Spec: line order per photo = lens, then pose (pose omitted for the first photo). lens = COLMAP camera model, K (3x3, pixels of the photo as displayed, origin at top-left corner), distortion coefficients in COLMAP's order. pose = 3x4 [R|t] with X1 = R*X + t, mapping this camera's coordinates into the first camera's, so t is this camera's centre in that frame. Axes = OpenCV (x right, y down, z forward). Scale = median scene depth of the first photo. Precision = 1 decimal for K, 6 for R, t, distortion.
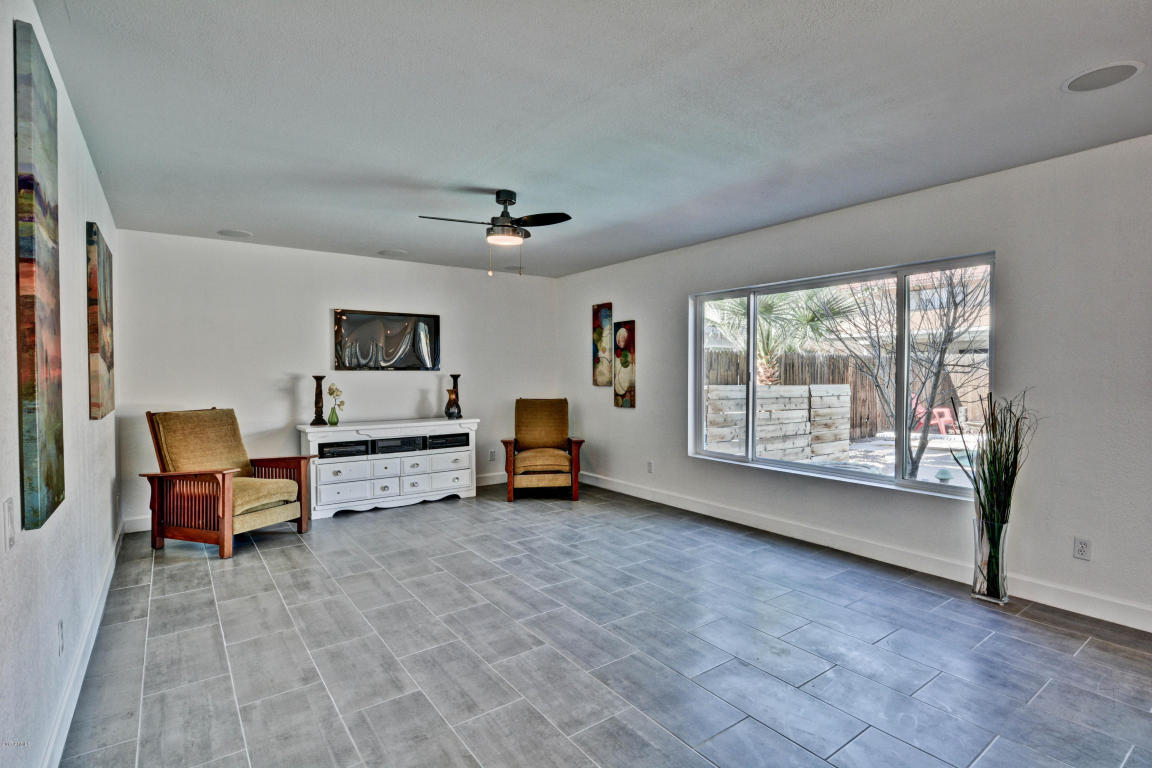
lens RADIAL K [[555.2, 0, 588.8], [0, 555.2, 384.7], [0, 0, 1]] dist [-0.001901, -0.005031]
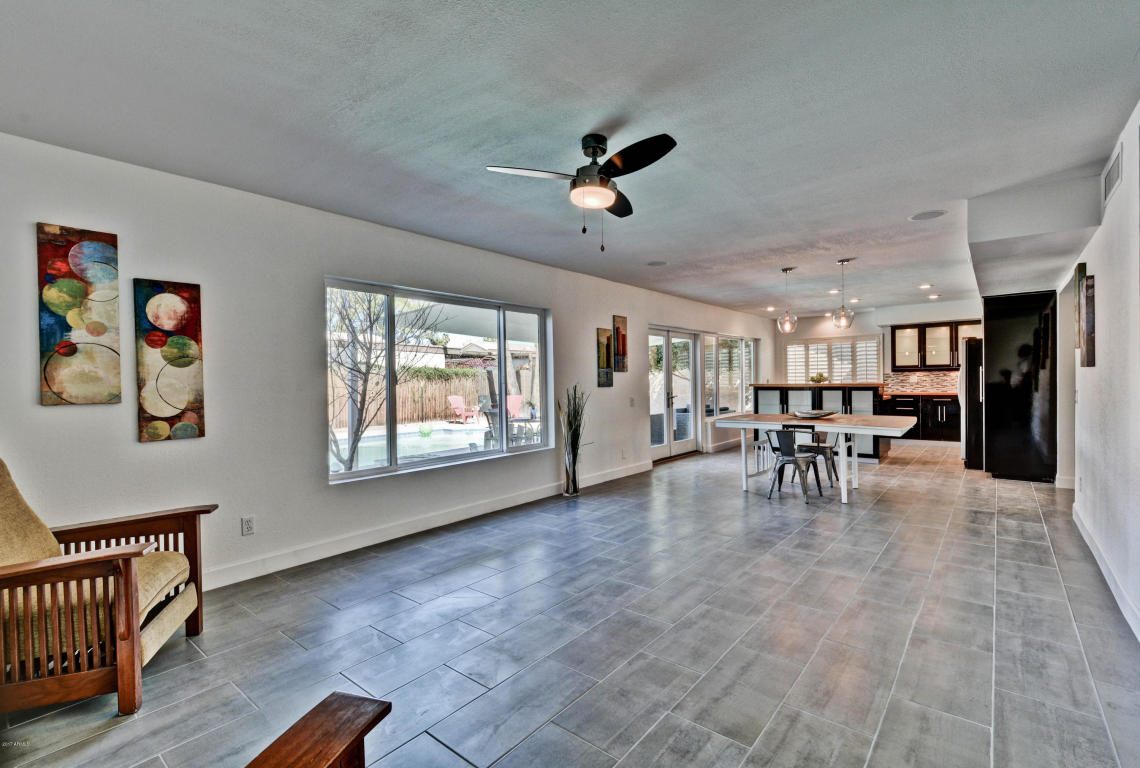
lens RADIAL K [[517.8, 0, 574.8], [0, 517.8, 387.1], [0, 0, 1]] dist [0.002194, -0.000759]
pose [[-0.237122, -0.006134, 0.971461, -0.599191], [0.038741, 0.999125, 0.015765, -0.004085], [-0.970707, 0.041374, -0.236677, 0.846397]]
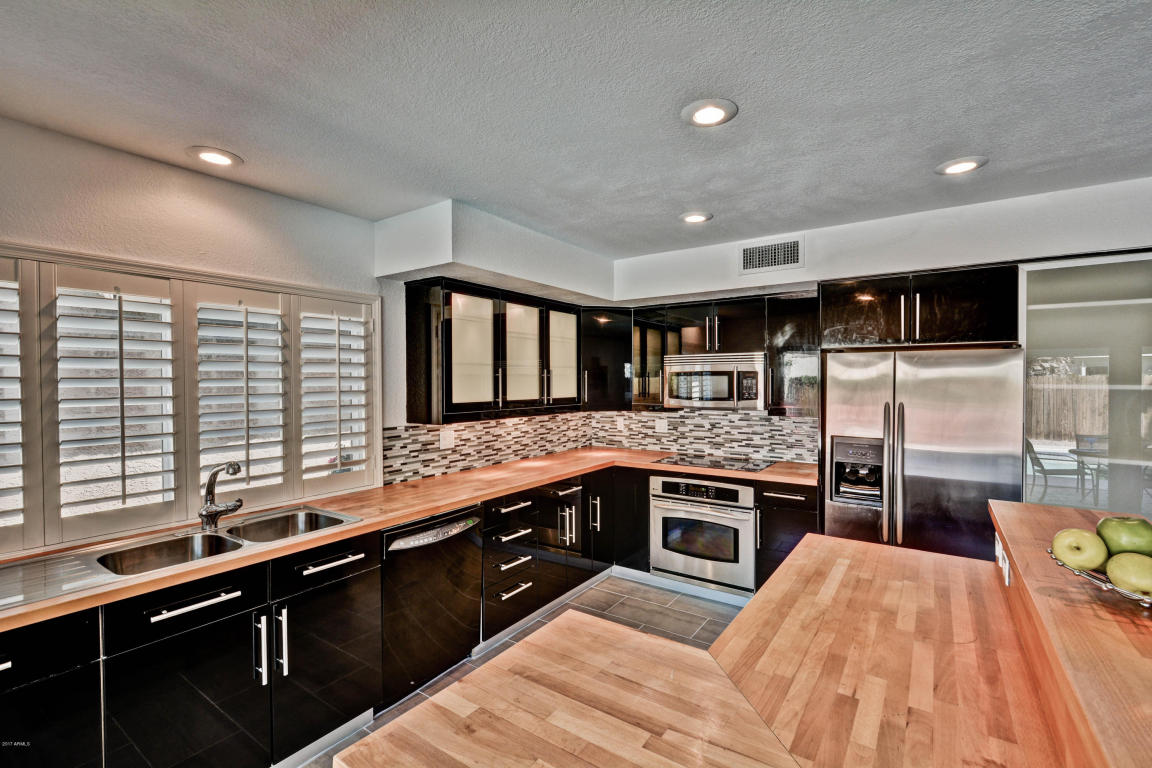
lens RADIAL K [[499.7, 0, 593.4], [0, 499.7, 388.5], [0, 0, 1]] dist [-0.002697, -0.003150]
pose [[-0.946512, 0.009690, -0.322523, 0.941051], [-0.002730, 0.999273, 0.038035, -0.046164], [0.322657, 0.036881, -0.945797, -0.102301]]
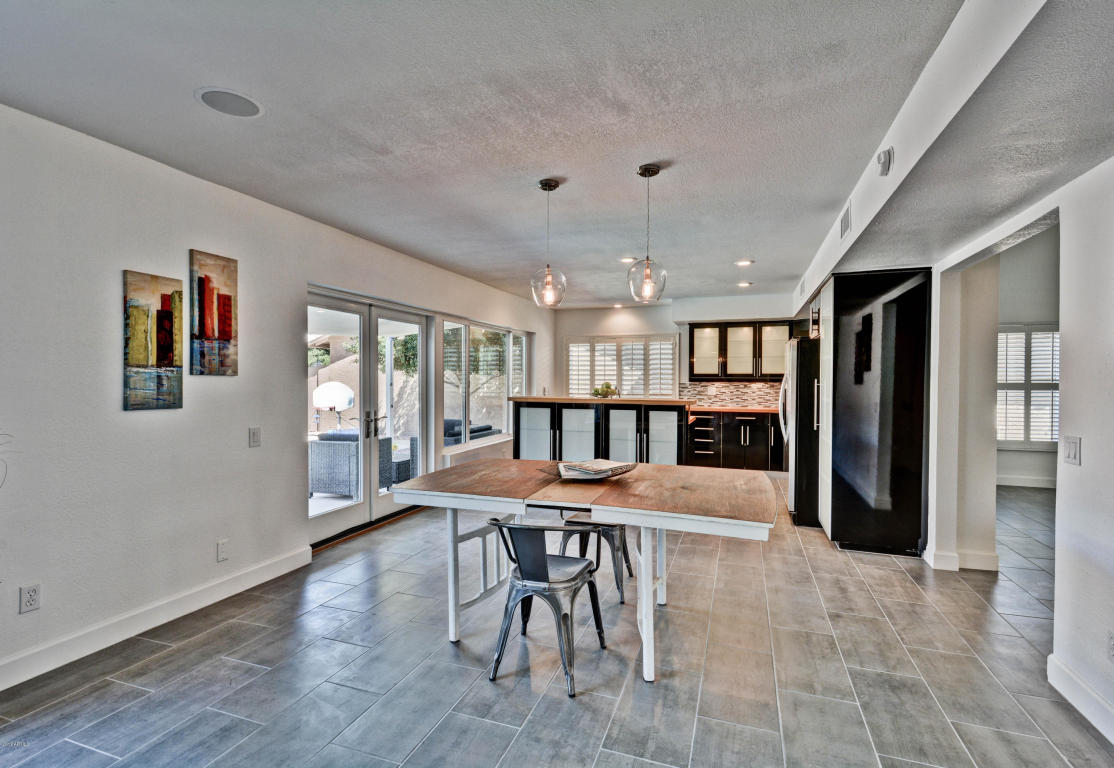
lens RADIAL K [[525.7, 0, 562.2], [0, 525.7, 391.3], [0, 0, 1]] dist [-0.002582, -0.000081]
pose [[-0.559650, -0.018251, 0.828528, -0.104928], [0.016201, 0.999325, 0.032957, -0.012327], [-0.828571, 0.031868, -0.558977, 0.440769]]
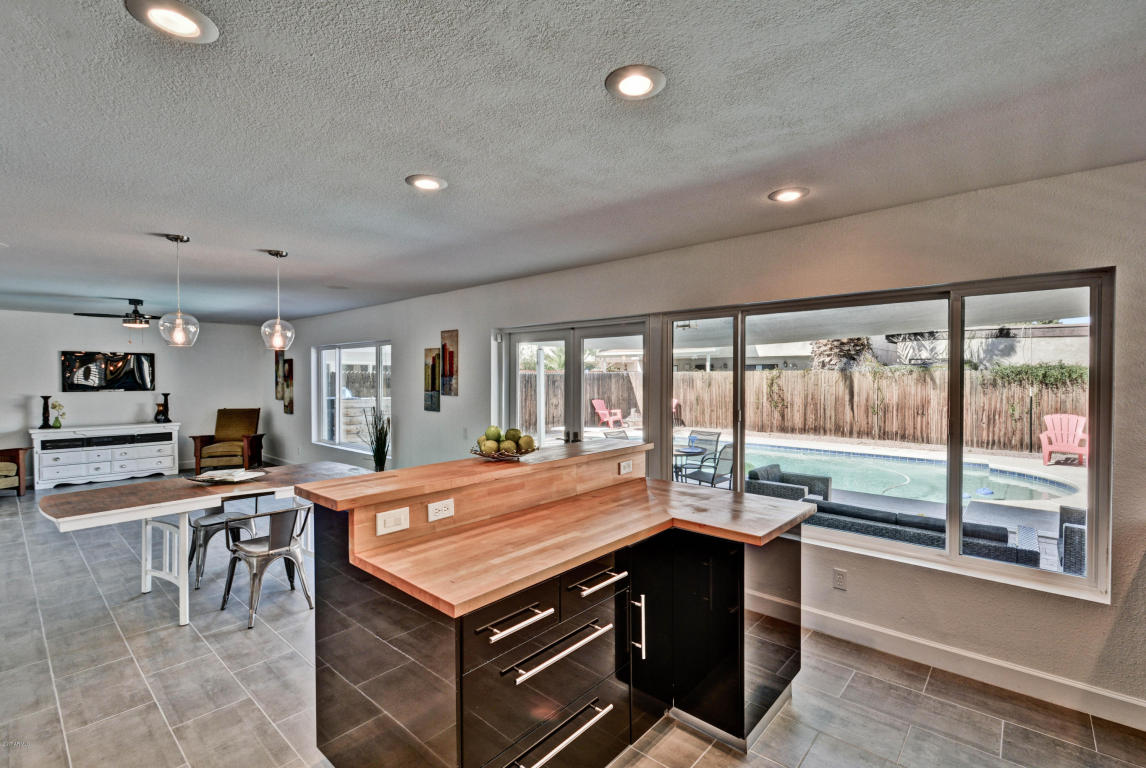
lens RADIAL K [[520.5, 0, 583.5], [0, 520.5, 383.2], [0, 0, 1]] dist [0.002194, -0.000759]
pose [[0.979362, -0.001816, 0.202107, 0.666618], [0.003994, 0.999938, -0.010369, -0.030248], [-0.202076, 0.010962, 0.979308, -0.694790]]
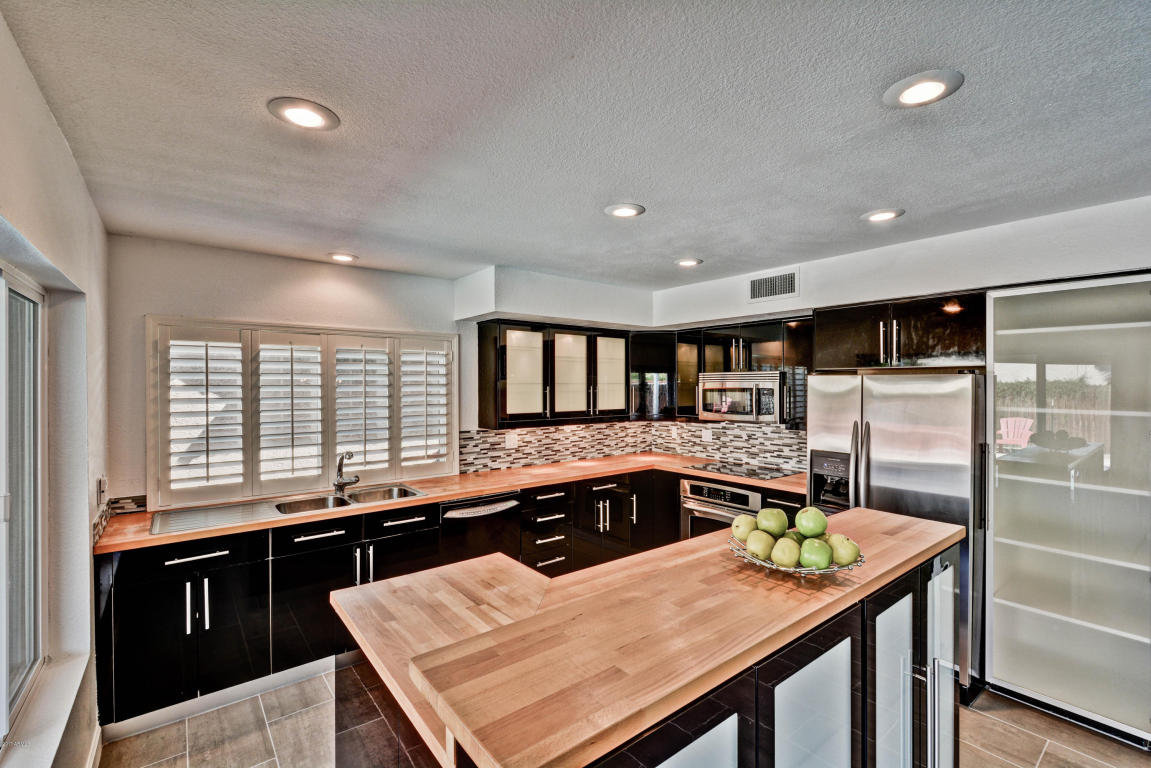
lens RADIAL K [[499.2, 0, 595.7], [0, 499.2, 388.4], [0, 0, 1]] dist [-0.002697, -0.003150]
pose [[-0.999143, 0.003521, -0.041232, 0.807172], [0.002294, 0.999554, 0.029769, -0.067297], [0.041319, 0.029649, -0.998706, 0.059298]]
